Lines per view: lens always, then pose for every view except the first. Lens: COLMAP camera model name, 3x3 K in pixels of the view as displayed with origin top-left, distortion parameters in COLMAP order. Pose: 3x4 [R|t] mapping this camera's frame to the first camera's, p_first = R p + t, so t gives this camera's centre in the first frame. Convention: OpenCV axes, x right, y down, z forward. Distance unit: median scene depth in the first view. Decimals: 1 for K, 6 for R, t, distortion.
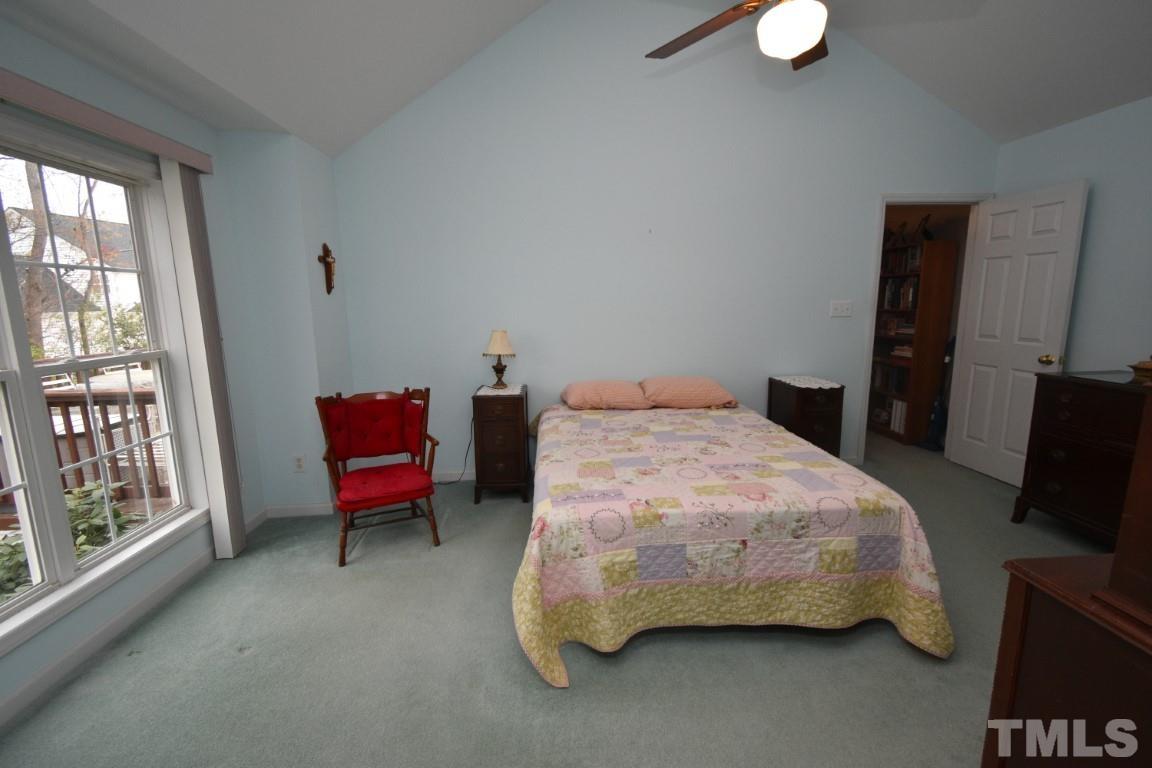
lens RADIAL K [[508.2, 0, 577.9], [0, 508.2, 382.9], [0, 0, 1]] dist [0.009162, -0.004182]
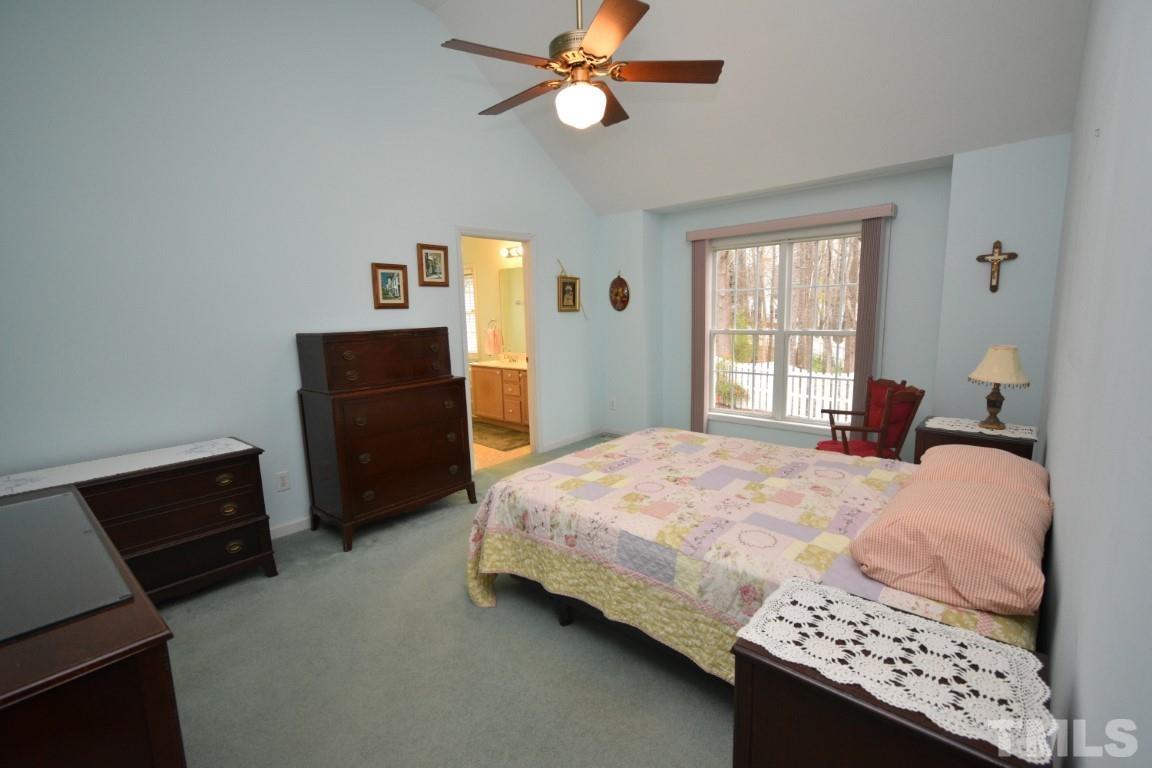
lens RADIAL K [[508.2, 0, 580.0], [0, 508.2, 386.6], [0, 0, 1]] dist [0.009162, -0.004182]
pose [[-0.703437, 0.141219, -0.696587, 1.054288], [-0.079073, 0.958430, 0.274152, -0.278210], [0.706346, 0.247930, -0.663028, 1.520570]]
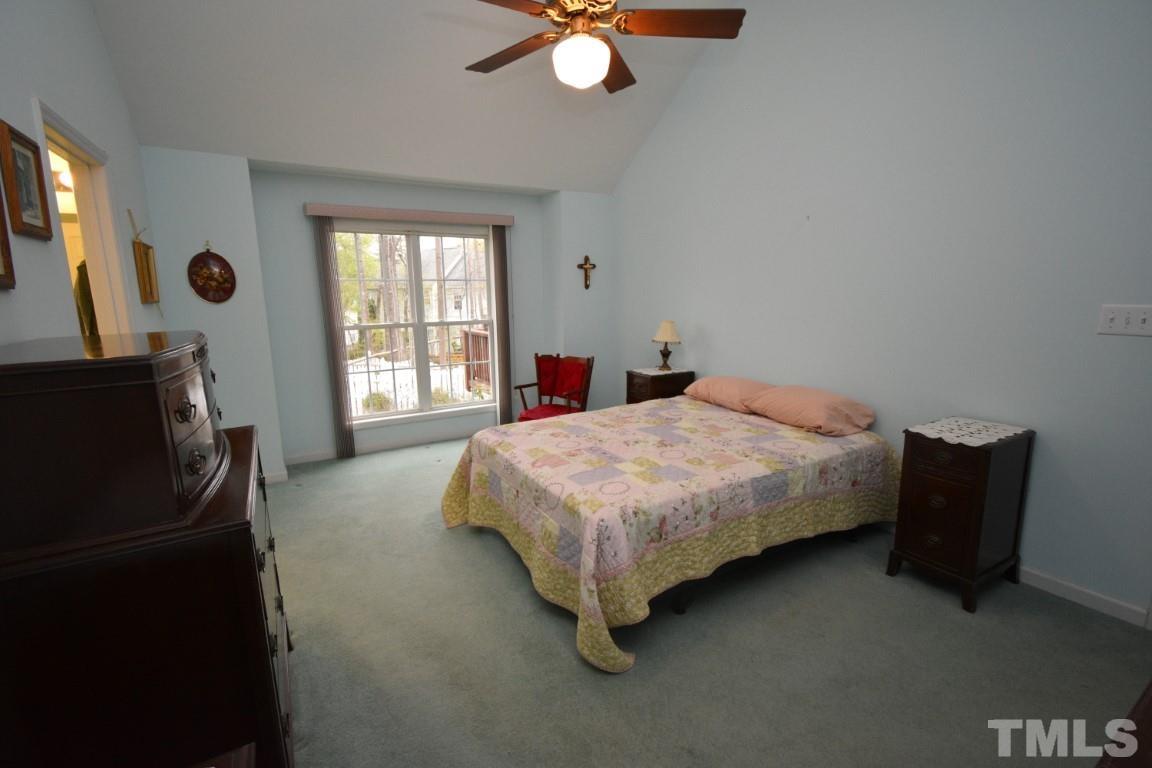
lens RADIAL K [[508.2, 0, 579.7], [0, 508.2, 382.8], [0, 0, 1]] dist [0.009162, -0.004182]
pose [[0.458222, 0.166415, -0.873120, 1.136631], [-0.139224, 0.983629, 0.114411, -0.097429], [0.877866, 0.069133, 0.473889, 0.395133]]
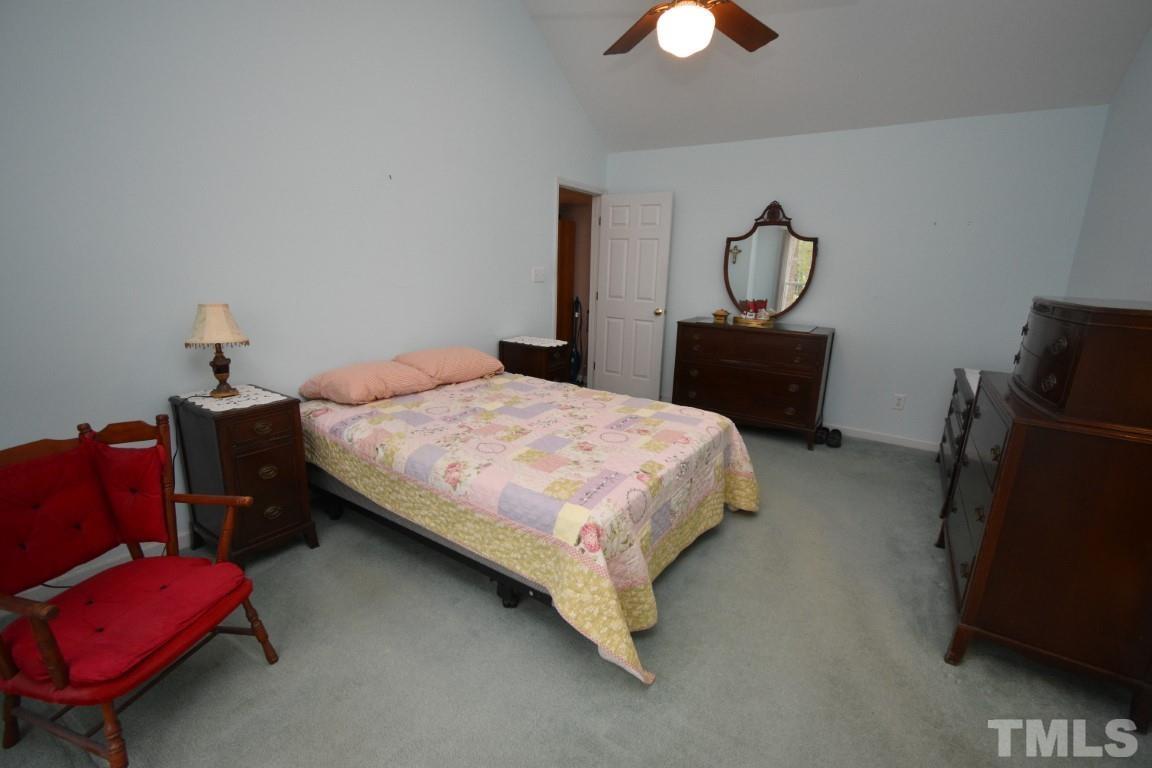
lens RADIAL K [[508.2, 0, 573.9], [0, 508.2, 384.6], [0, 0, 1]] dist [0.009162, -0.004182]
pose [[0.596756, -0.158104, 0.786692, -0.565598], [0.093223, 0.987418, 0.127728, -0.063627], [-0.796989, -0.002885, 0.603987, 0.389396]]
